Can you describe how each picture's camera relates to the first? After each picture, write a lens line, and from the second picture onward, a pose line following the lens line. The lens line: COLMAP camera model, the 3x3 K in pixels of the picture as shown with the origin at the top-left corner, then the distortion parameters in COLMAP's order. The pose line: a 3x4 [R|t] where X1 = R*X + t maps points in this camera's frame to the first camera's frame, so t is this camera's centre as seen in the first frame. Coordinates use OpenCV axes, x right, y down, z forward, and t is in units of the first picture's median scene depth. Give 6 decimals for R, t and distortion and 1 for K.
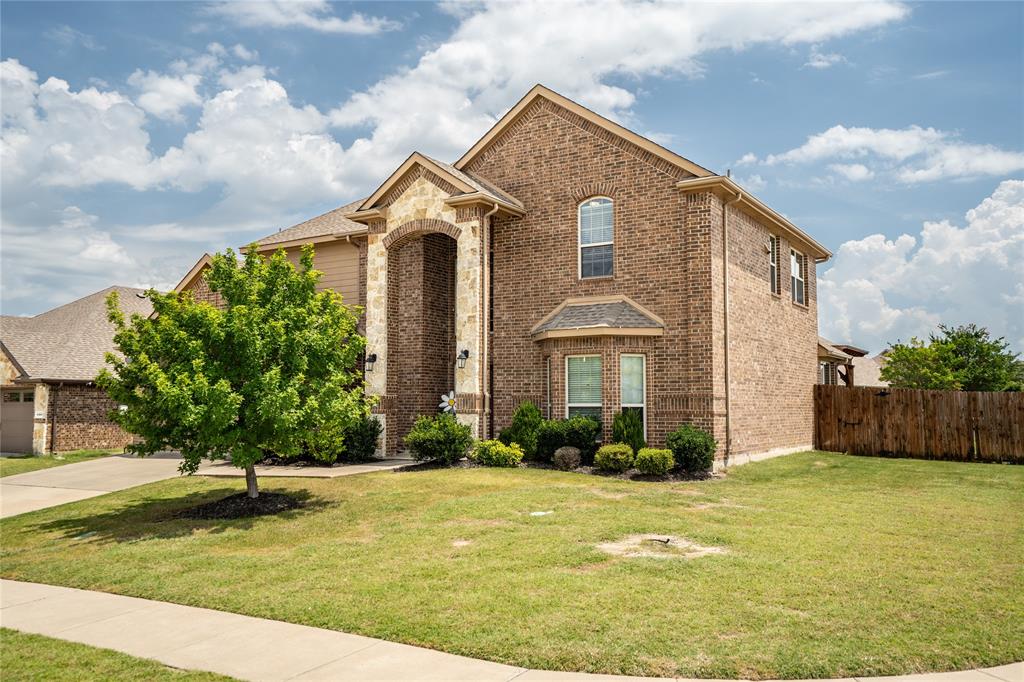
lens RADIAL K [[872.0, 0, 512.0], [0, 872.0, 341.0], [0, 0, 1]] dist [0.001845, -0.003175]
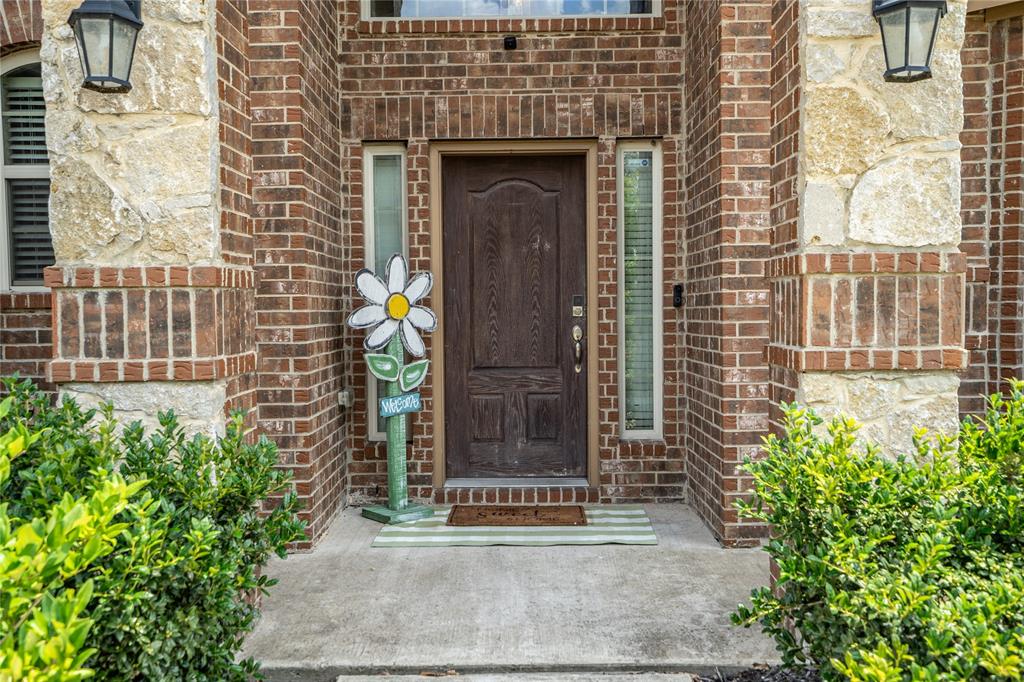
lens RADIAL K [[1022.1, 0, 512.0], [0, 1022.1, 341.0], [0, 0, 1]] dist [0.005363, 0.003886]
pose [[0.854949, -0.025649, 0.518077, -0.104211], [-0.027884, 0.995060, 0.095280, 0.030692], [-0.517962, -0.095906, 0.850011, 0.438227]]
